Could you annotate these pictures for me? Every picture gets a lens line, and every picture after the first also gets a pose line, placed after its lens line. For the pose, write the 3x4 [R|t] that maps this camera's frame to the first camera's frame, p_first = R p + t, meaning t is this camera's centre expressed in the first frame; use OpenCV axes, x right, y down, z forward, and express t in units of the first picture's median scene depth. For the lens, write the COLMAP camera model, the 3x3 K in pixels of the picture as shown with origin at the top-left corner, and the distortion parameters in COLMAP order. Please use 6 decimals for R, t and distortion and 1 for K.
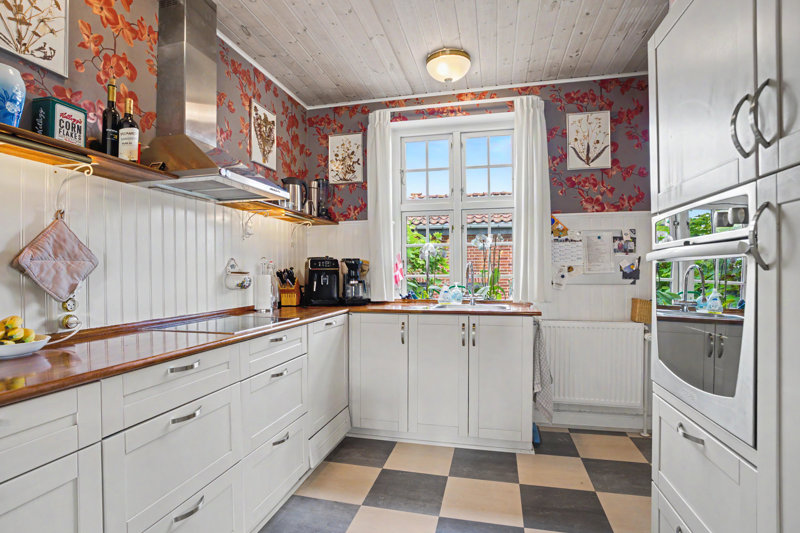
lens RADIAL K [[403.3, 0, 392.7], [0, 403.3, 266.1], [0, 0, 1]] dist [-0.059150, 0.025477]
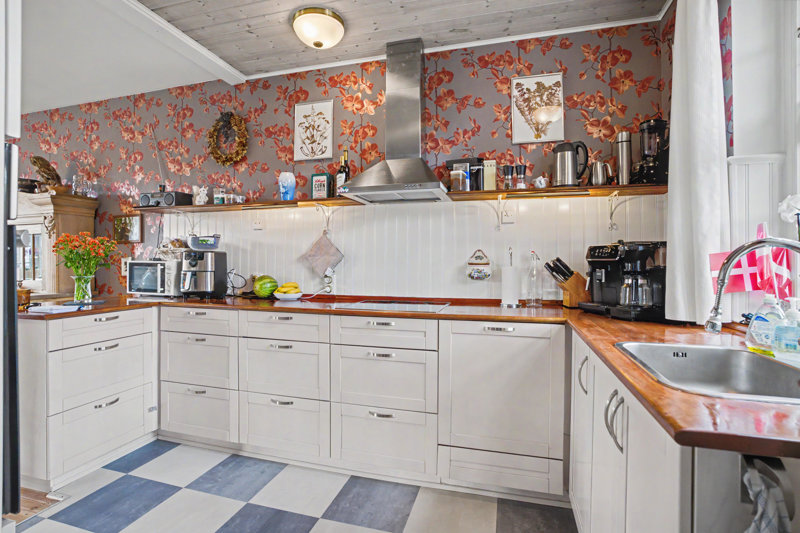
lens RADIAL K [[403.3, 0, 392.7], [0, 403.3, 266.1], [0, 0, 1]] dist [-0.059150, 0.025477]
pose [[-0.041784, -0.006396, -0.999106, 0.544319], [0.002229, 0.999976, -0.006494, 0.022737], [0.999124, -0.002498, -0.041769, 0.709817]]
